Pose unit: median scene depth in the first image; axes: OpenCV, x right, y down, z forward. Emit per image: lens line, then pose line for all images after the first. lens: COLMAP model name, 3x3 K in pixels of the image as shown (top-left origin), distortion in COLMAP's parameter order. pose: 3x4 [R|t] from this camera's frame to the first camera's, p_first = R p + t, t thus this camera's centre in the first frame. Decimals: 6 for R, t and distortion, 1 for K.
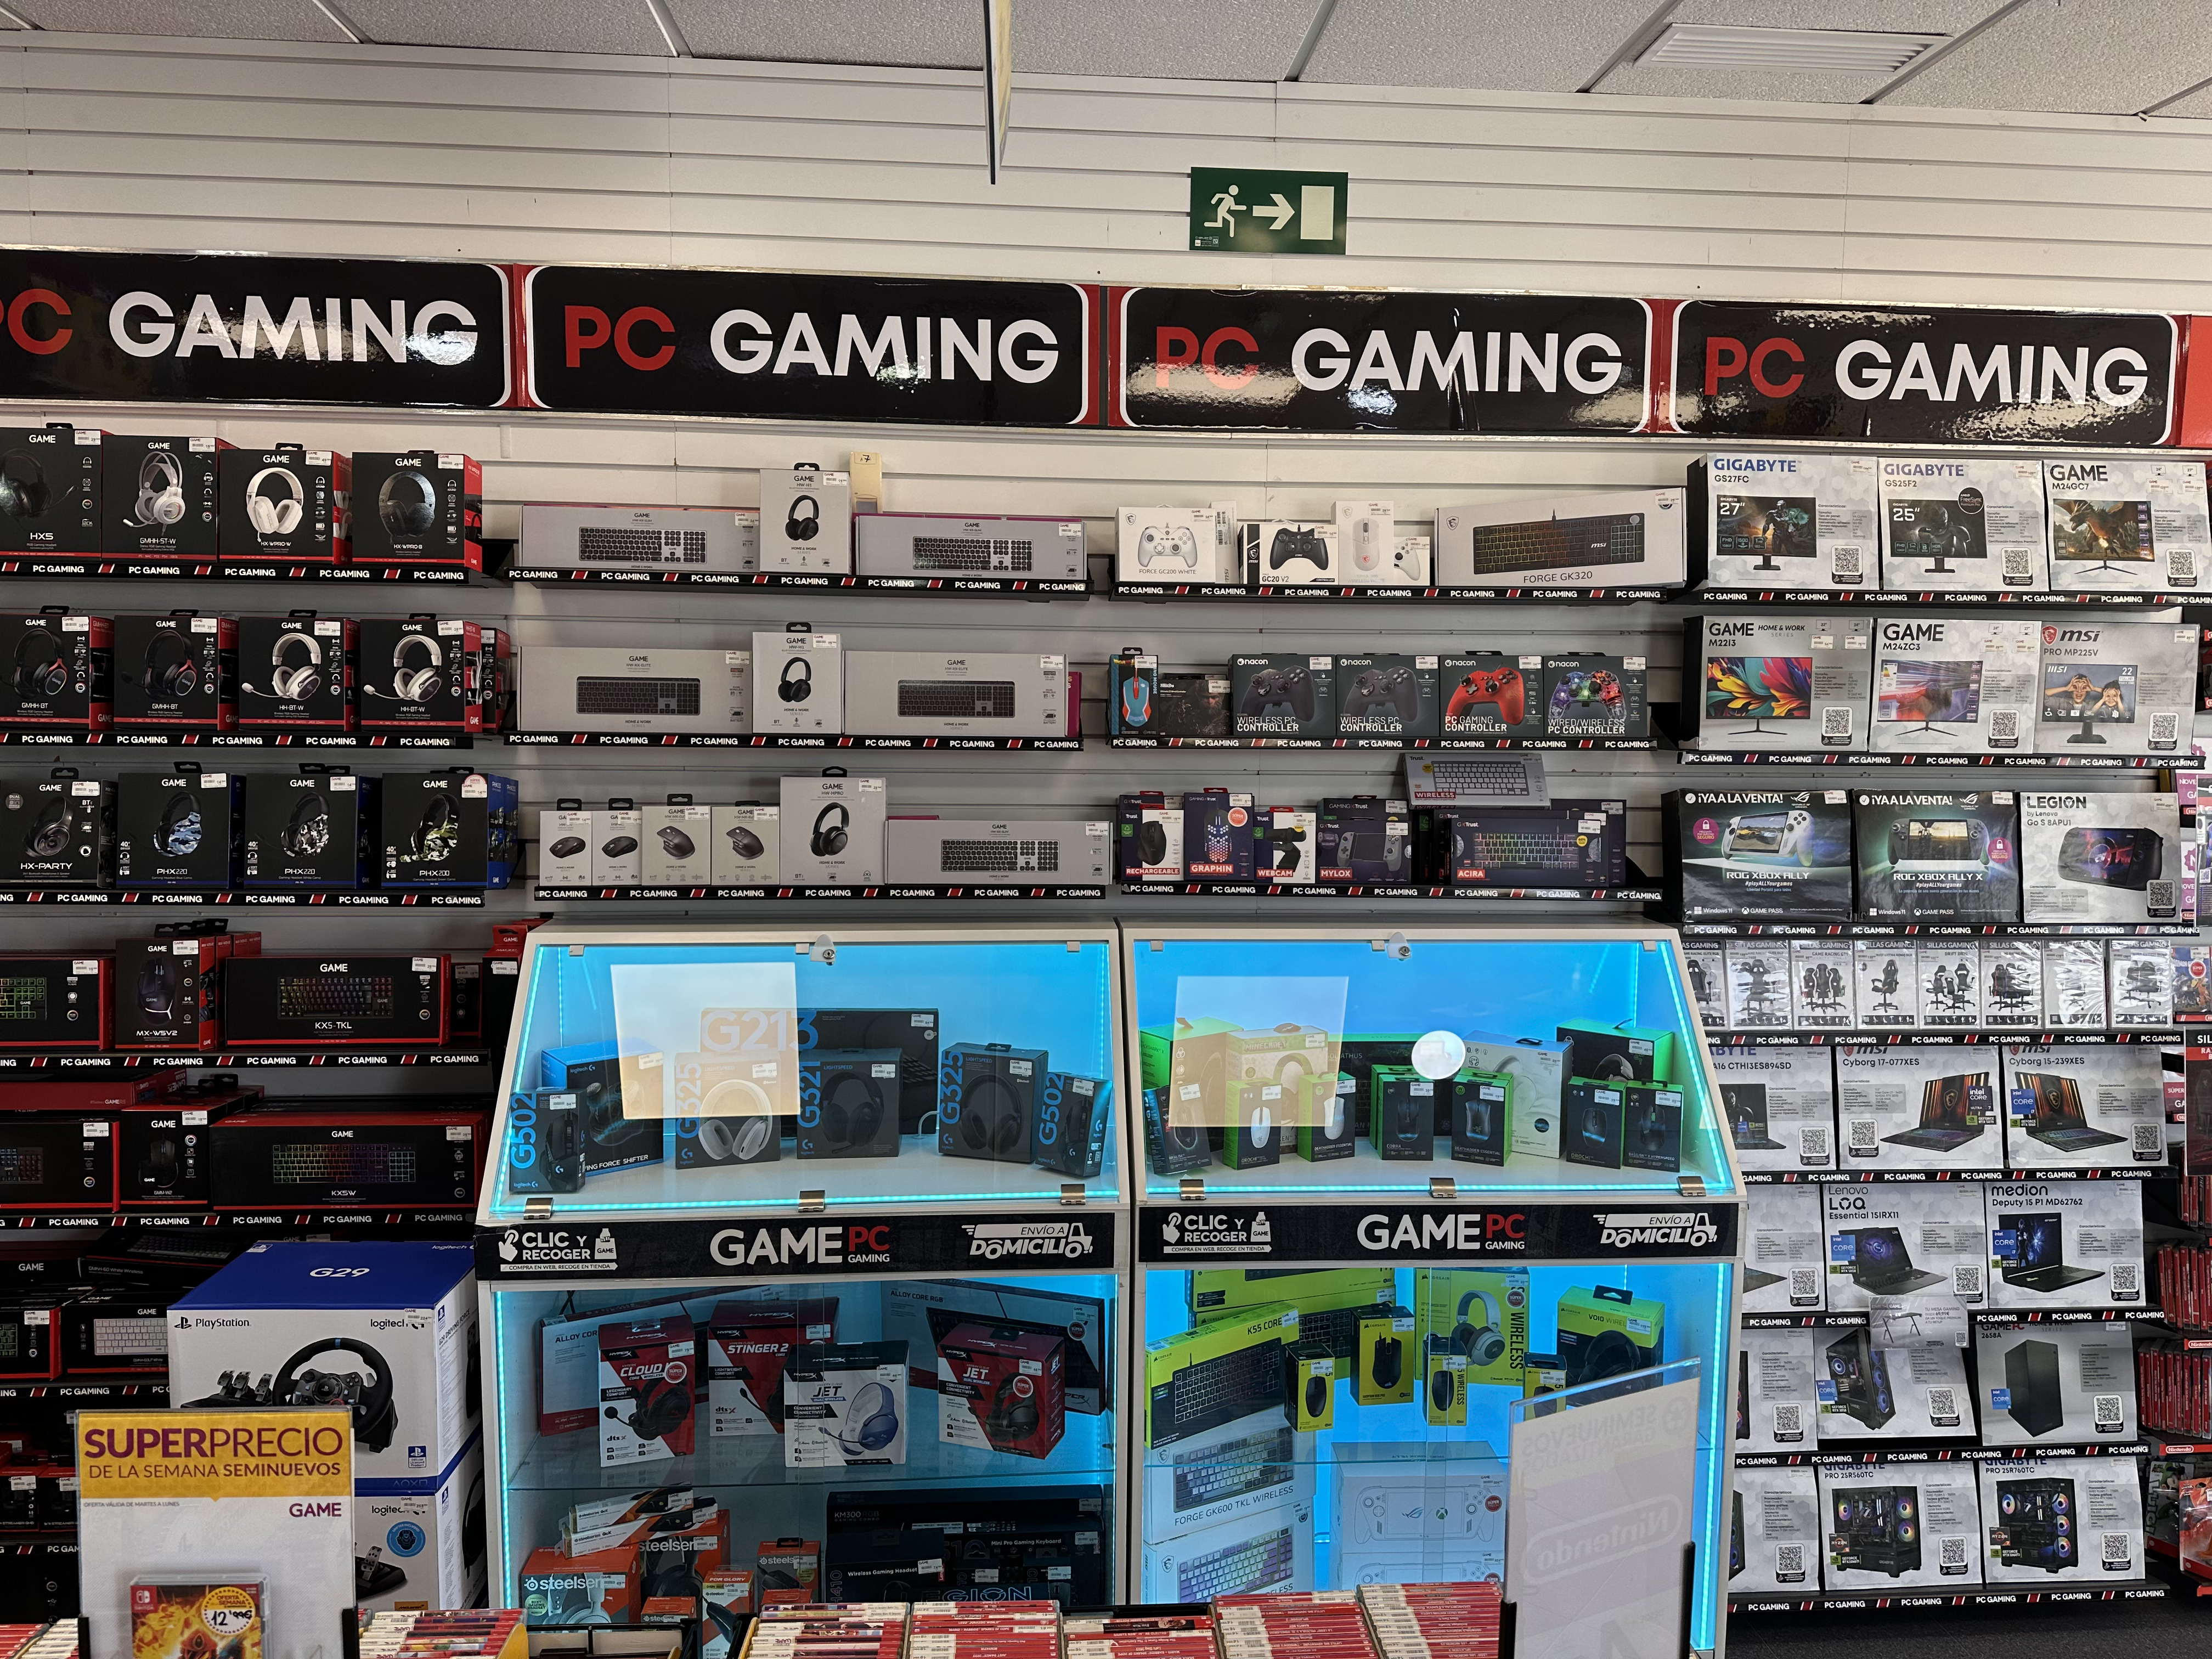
lens RADIAL K [[1644.5, 0, 1141.8], [0, 1644.5, 830.0], [0, 0, 1]] dist [0.147618, -0.268410]
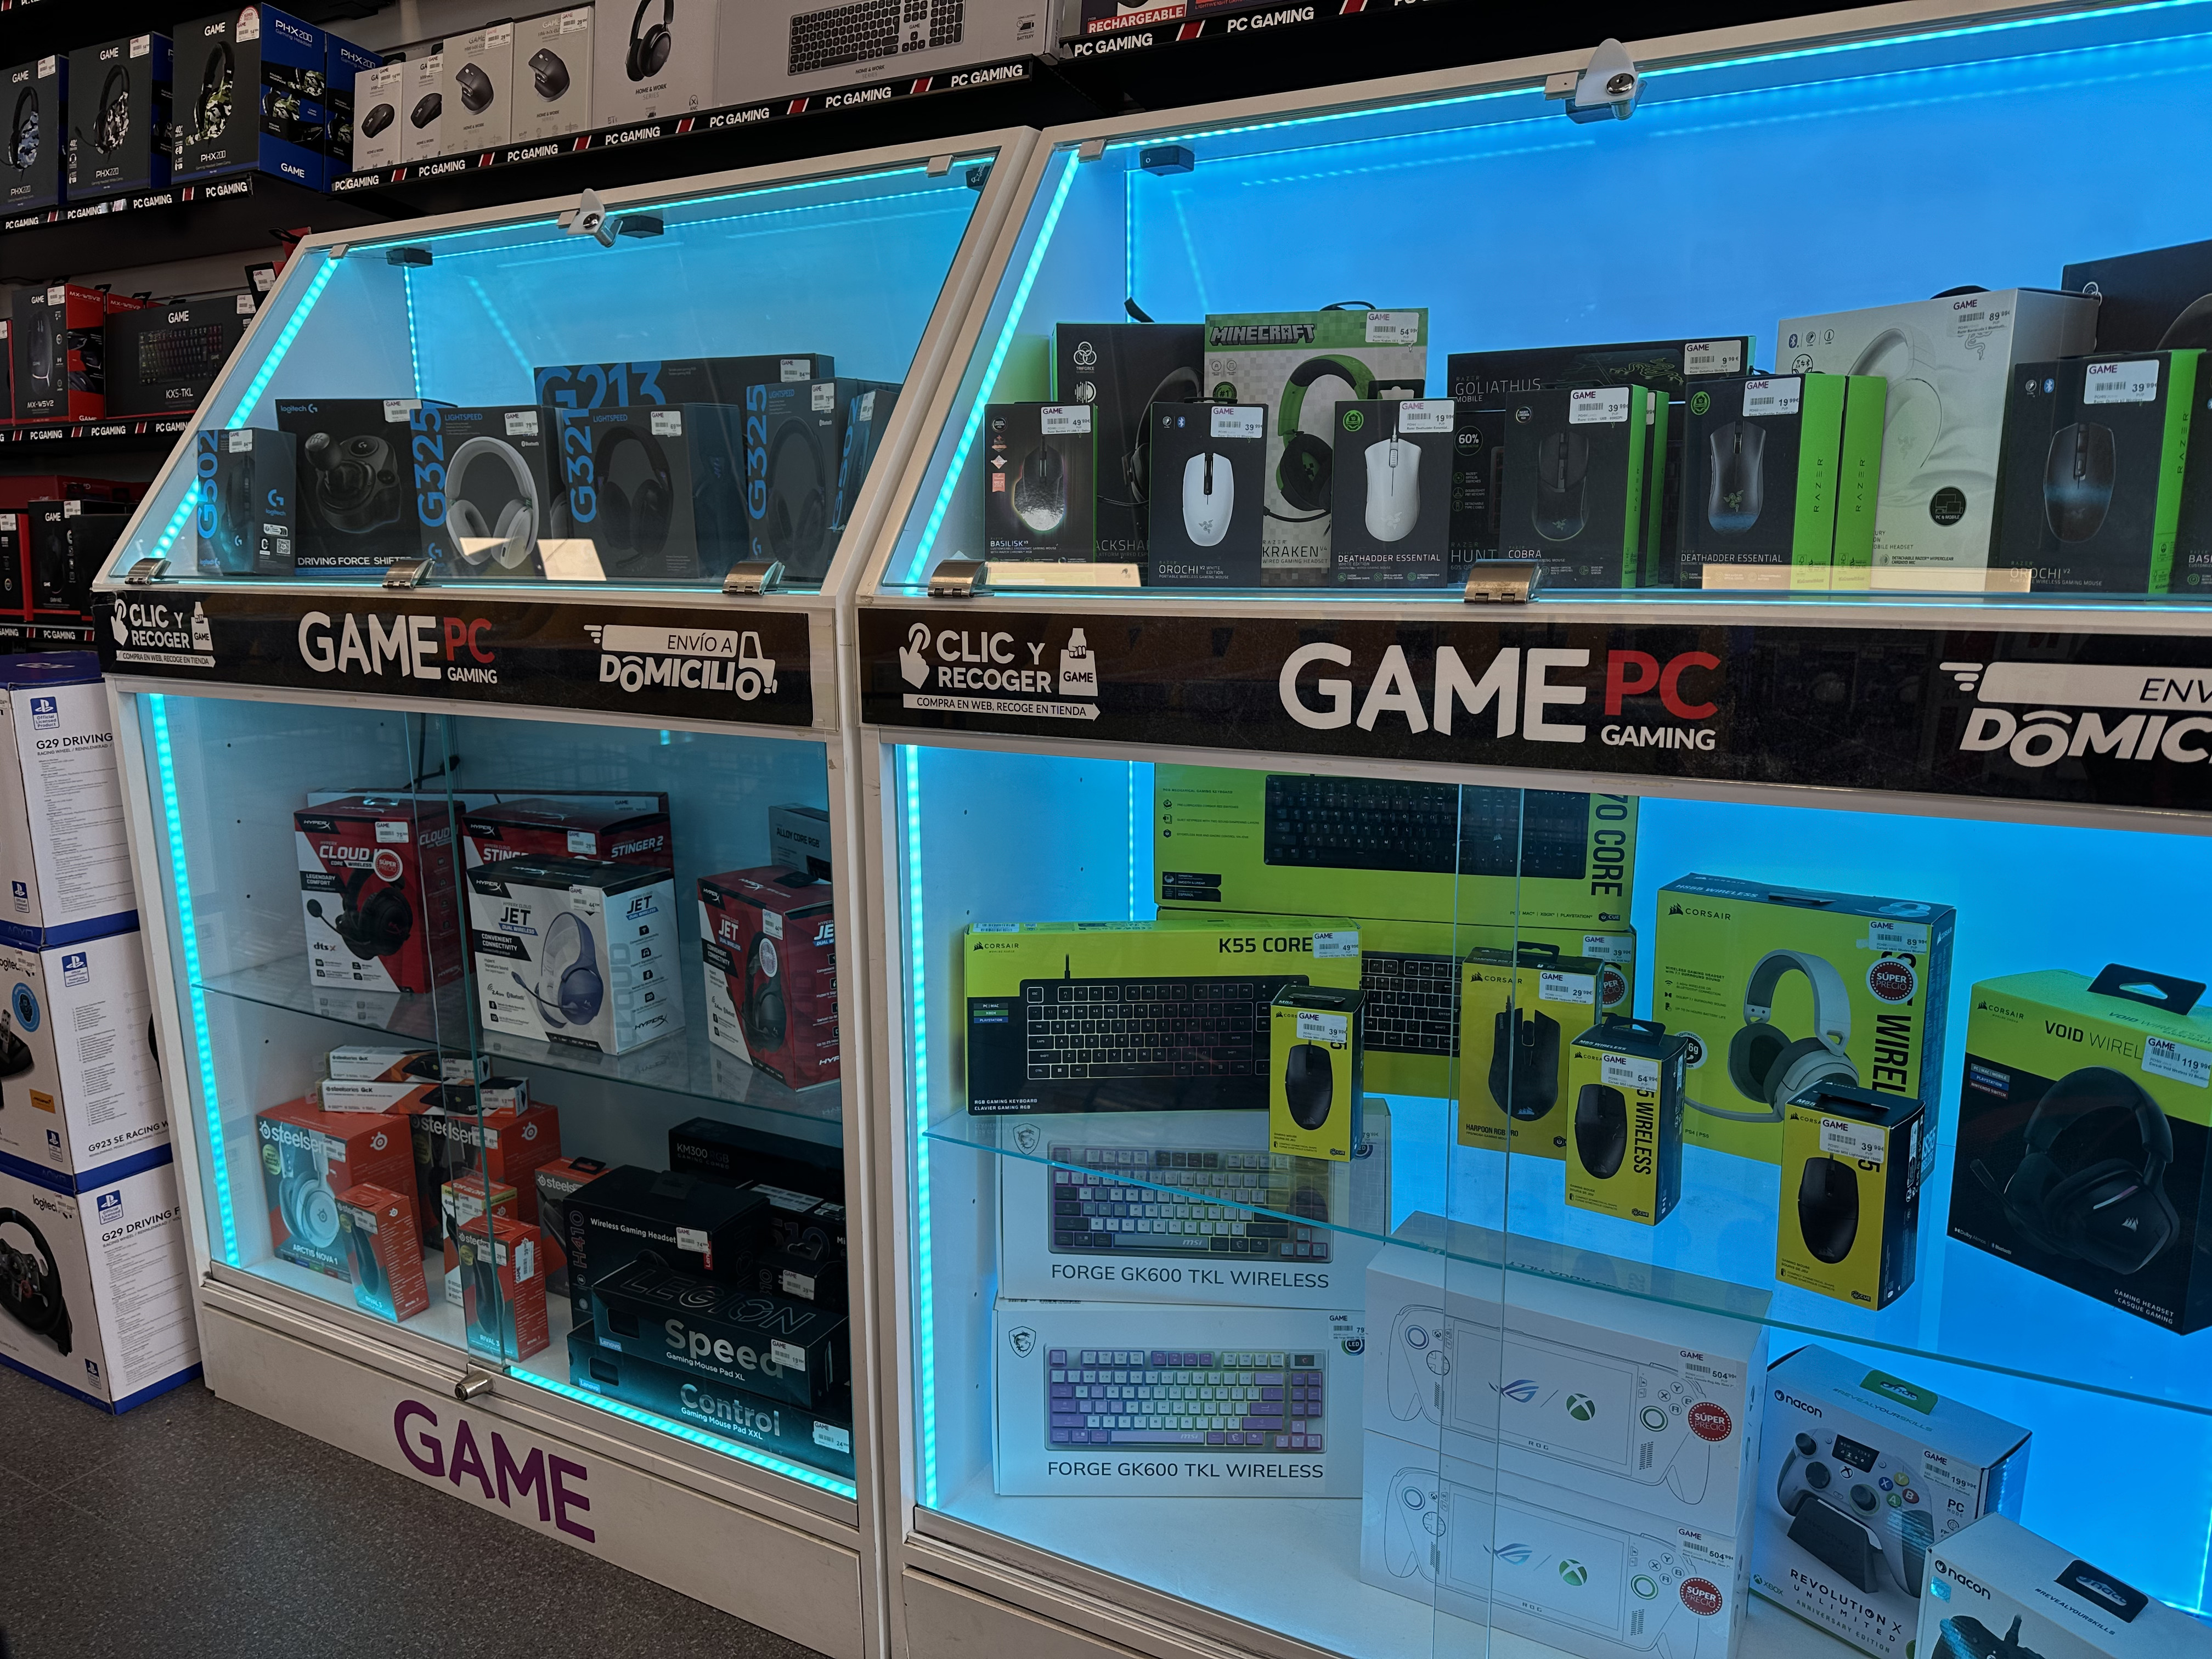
lens RADIAL K [[1542.2, 0, 1106.7], [0, 1542.2, 840.9], [0, 0, 1]] dist [0.123856, -0.163755]
pose [[0.829668, 0.089540, -0.551029, 0.294388], [-0.038284, 0.993855, 0.103854, 0.229616], [0.556942, -0.065069, 0.827998, 0.617449]]
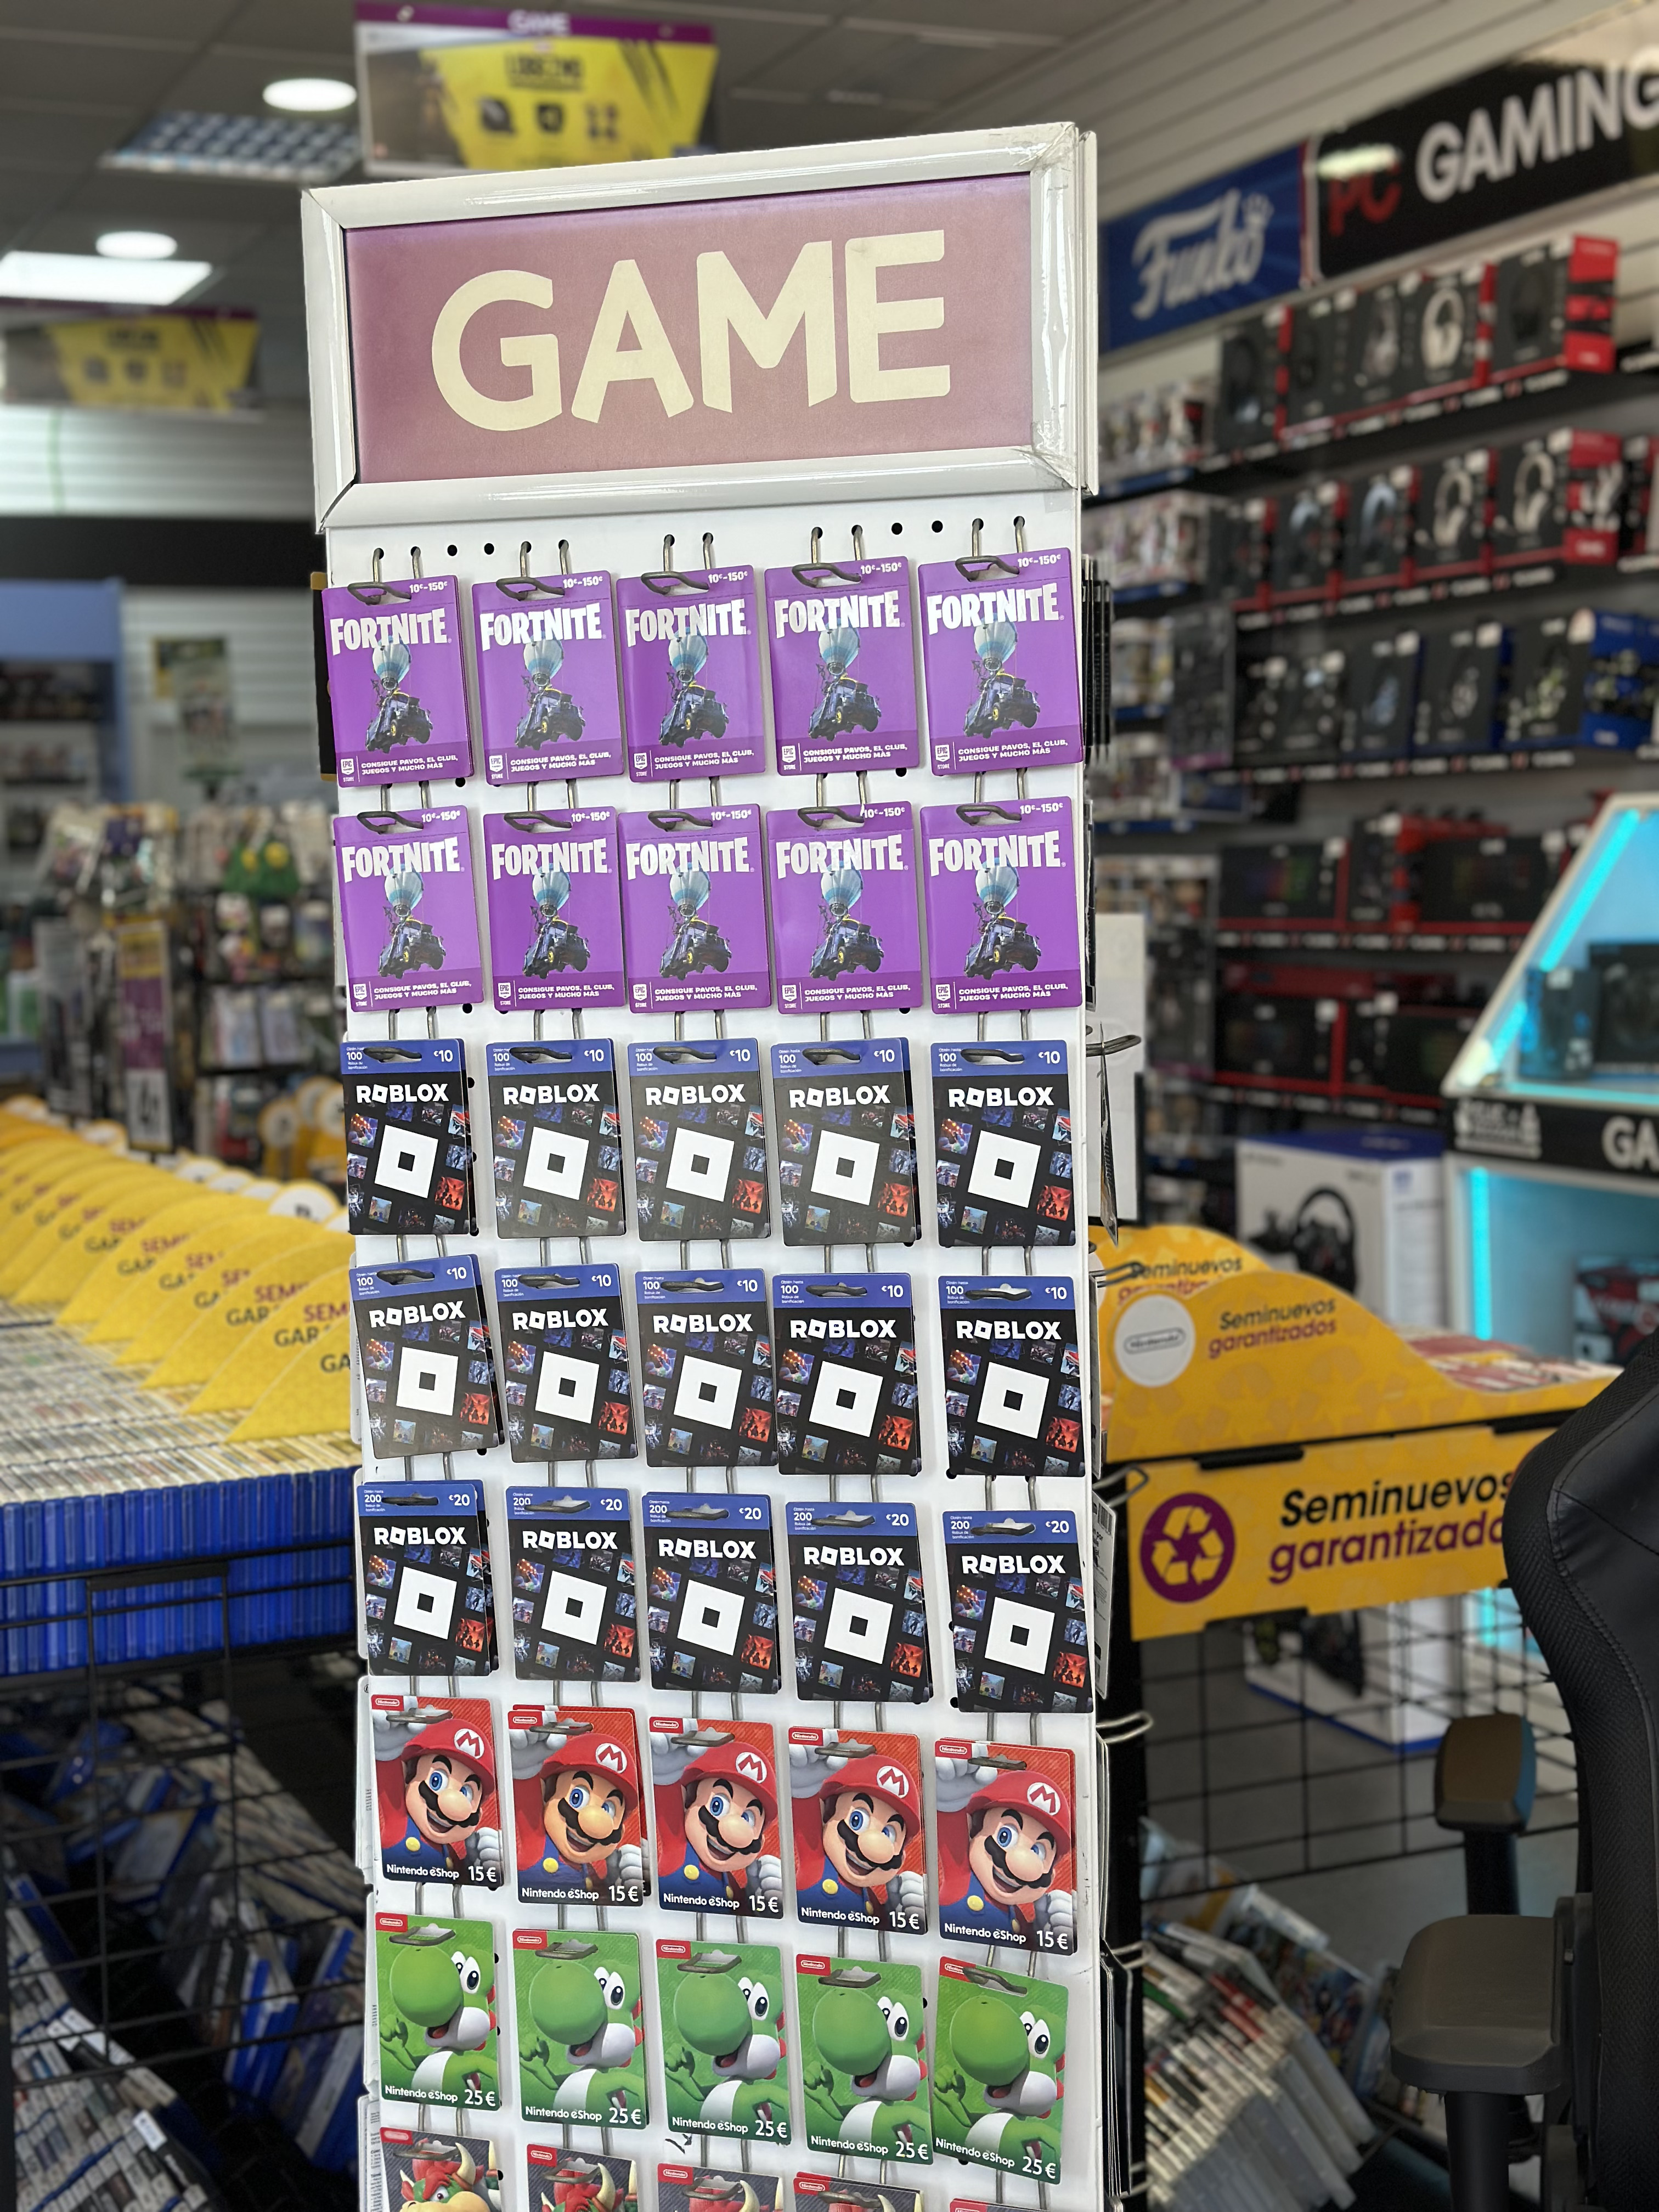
lens RADIAL K [[3095.6, 0, 836.1], [0, 3095.6, 1109.7], [0, 0, 1]] dist [0.252051, -0.569469]
pose [[0.342385, 0.054741, -0.937964, 0.983775], [-0.058391, 0.997611, 0.036908, 0.181637], [0.937744, 0.042132, 0.344763, 0.090913]]
